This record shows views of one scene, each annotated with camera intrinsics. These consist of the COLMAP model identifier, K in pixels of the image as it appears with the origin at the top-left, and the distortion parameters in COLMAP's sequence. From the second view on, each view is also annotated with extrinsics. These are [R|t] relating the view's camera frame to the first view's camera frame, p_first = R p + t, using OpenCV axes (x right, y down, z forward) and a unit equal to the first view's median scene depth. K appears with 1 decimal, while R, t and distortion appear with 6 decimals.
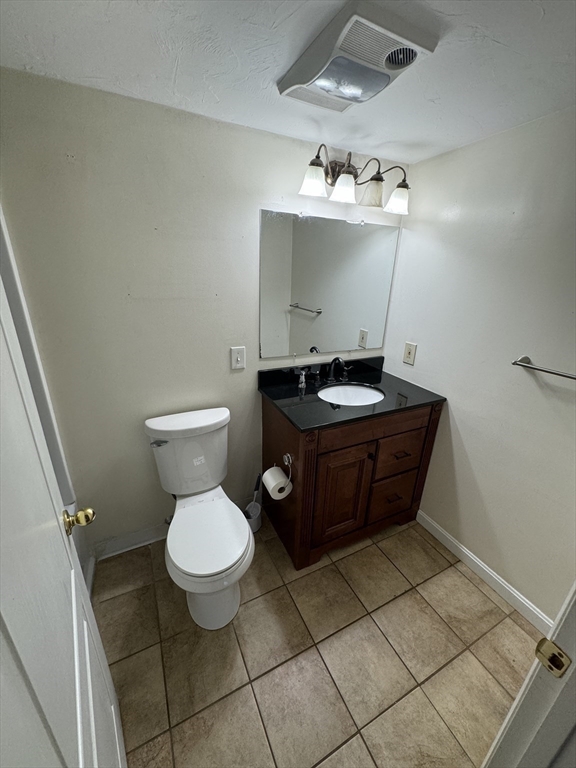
lens RADIAL K [[309.4, 0, 292.5], [0, 309.4, 381.5], [0, 0, 1]] dist [-0.002499, -0.000081]
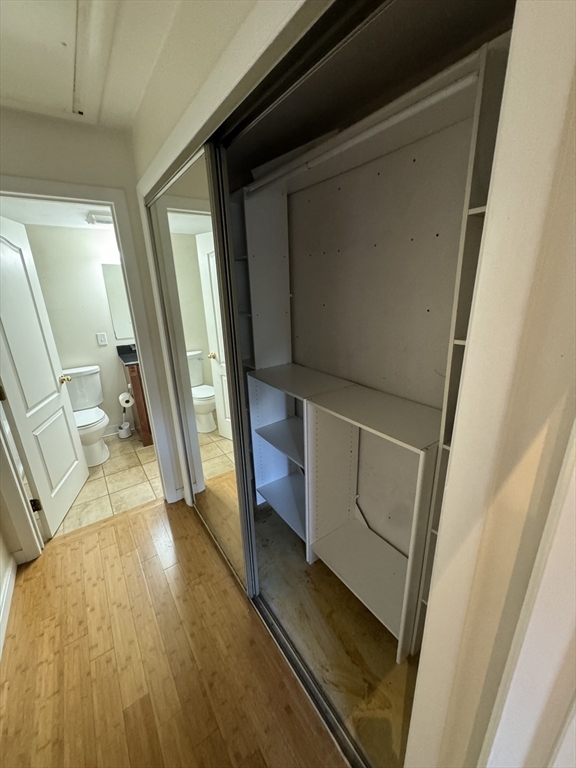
lens RADIAL K [[309.4, 0, 284.7], [0, 309.4, 385.6], [0, 0, 1]] dist [-0.002499, -0.000081]
pose [[0.989130, -0.104789, 0.103153, 0.713473], [0.108777, 0.993491, -0.033803, 0.397641], [-0.098939, 0.044657, 0.994091, -0.990424]]
